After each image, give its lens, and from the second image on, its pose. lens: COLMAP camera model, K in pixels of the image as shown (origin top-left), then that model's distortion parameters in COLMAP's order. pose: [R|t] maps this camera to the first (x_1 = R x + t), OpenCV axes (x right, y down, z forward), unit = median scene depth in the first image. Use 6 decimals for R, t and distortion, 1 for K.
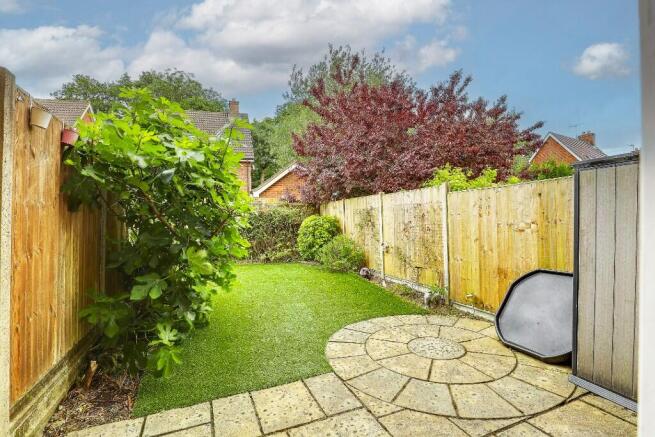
lens RADIAL K [[312.6, 0, 327.5], [0, 312.6, 218.5], [0, 0, 1]] dist [-0.036105, -0.000095]
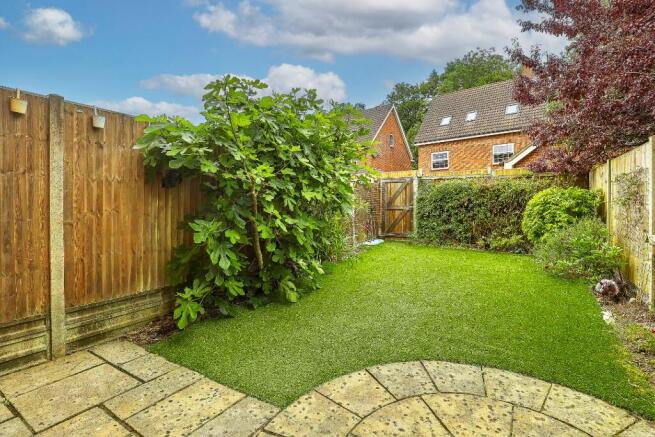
lens RADIAL K [[305.9, 0, 327.8], [0, 305.9, 201.8], [0, 0, 1]] dist [-0.033950, -0.000072]
pose [[0.580818, 0.003781, -0.814025, 0.399742], [0.002515, 0.999976, 0.006439, 0.027056], [0.814030, -0.005787, 0.580795, 0.465011]]
